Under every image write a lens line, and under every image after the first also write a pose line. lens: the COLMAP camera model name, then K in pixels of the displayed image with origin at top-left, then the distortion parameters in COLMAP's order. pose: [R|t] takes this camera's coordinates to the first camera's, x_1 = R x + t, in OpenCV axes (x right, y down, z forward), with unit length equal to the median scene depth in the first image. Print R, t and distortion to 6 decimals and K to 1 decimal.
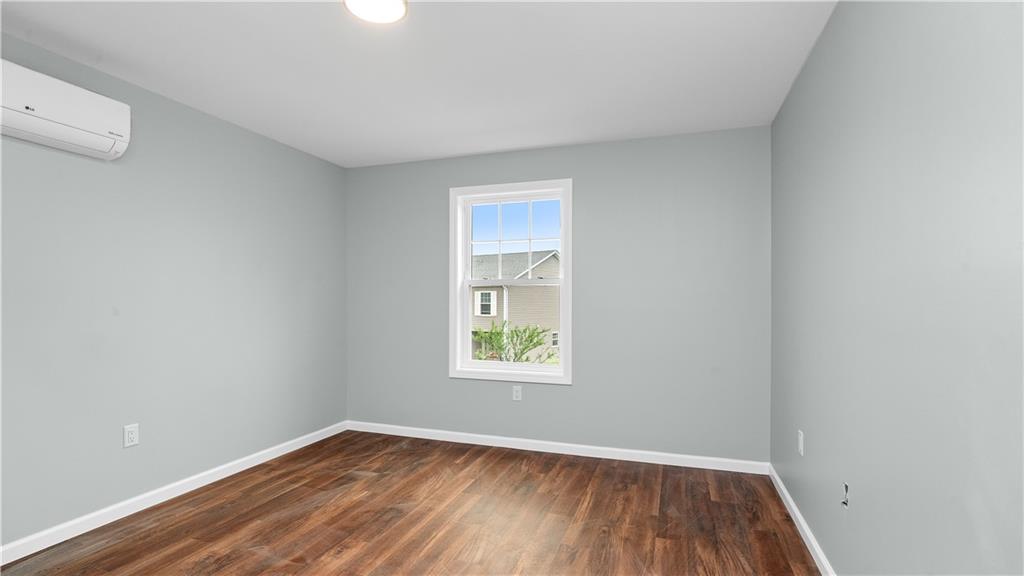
lens RADIAL K [[485.9, 0, 515.6], [0, 485.9, 297.3], [0, 0, 1]] dist [-0.013778, 0.005040]
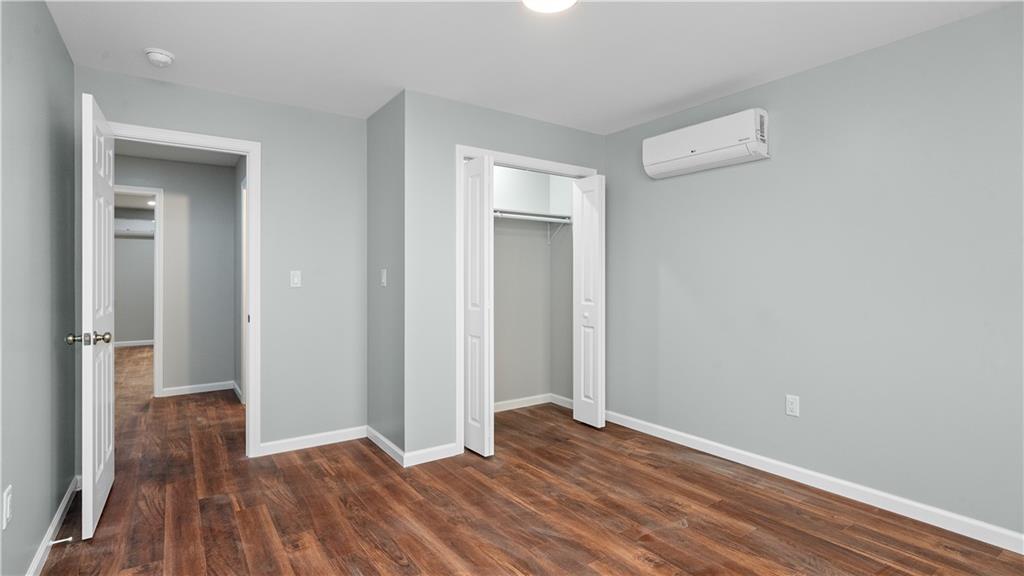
lens RADIAL K [[485.9, 0, 513.6], [0, 485.9, 282.8], [0, 0, 1]] dist [-0.013778, 0.005040]
pose [[-0.583757, 0.000981, -0.811928, 0.450446], [-0.004653, 0.999979, 0.004554, 0.012284], [0.811915, 0.006436, -0.583740, 1.175507]]
